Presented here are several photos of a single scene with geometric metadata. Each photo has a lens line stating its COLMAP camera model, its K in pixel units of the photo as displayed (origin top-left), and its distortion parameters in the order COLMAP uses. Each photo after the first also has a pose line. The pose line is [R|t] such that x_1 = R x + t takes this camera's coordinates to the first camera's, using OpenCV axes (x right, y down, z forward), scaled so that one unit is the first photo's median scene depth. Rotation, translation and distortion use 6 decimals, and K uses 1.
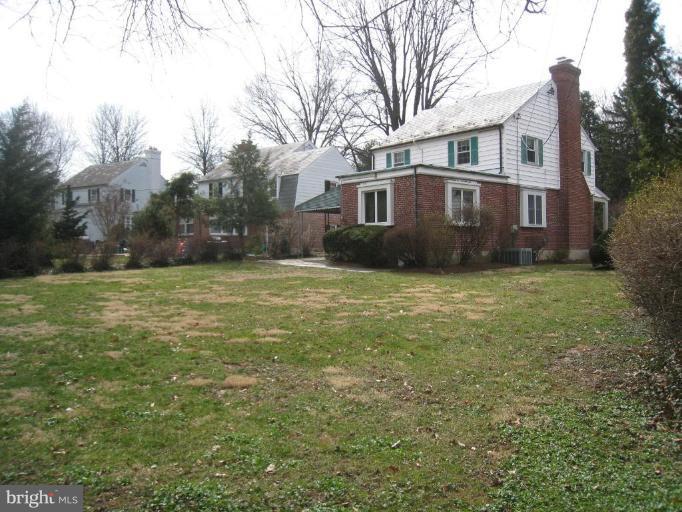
lens RADIAL K [[550.6, 0, 342.0], [0, 550.6, 254.3], [0, 0, 1]] dist [-0.131135, 0.013280]
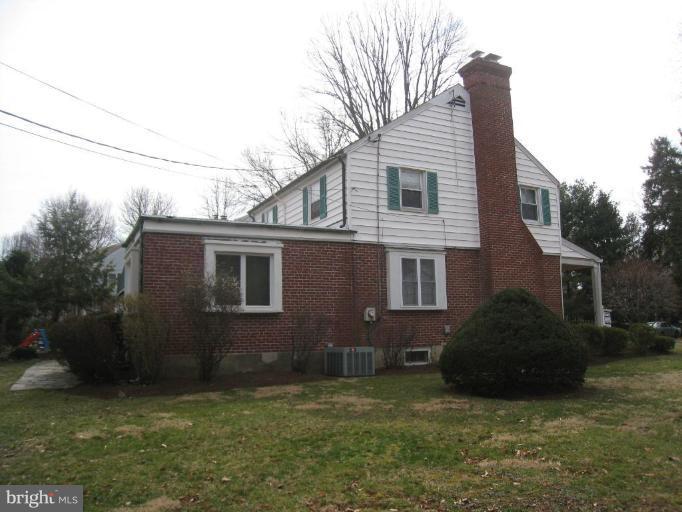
lens RADIAL K [[550.6, 0, 339.9], [0, 550.6, 258.1], [0, 0, 1]] dist [-0.131135, 0.013280]
pose [[0.975547, -0.041974, -0.215745, 0.405384], [0.010598, 0.989437, -0.144578, -0.018555], [0.219534, 0.138756, 0.965687, 0.360817]]
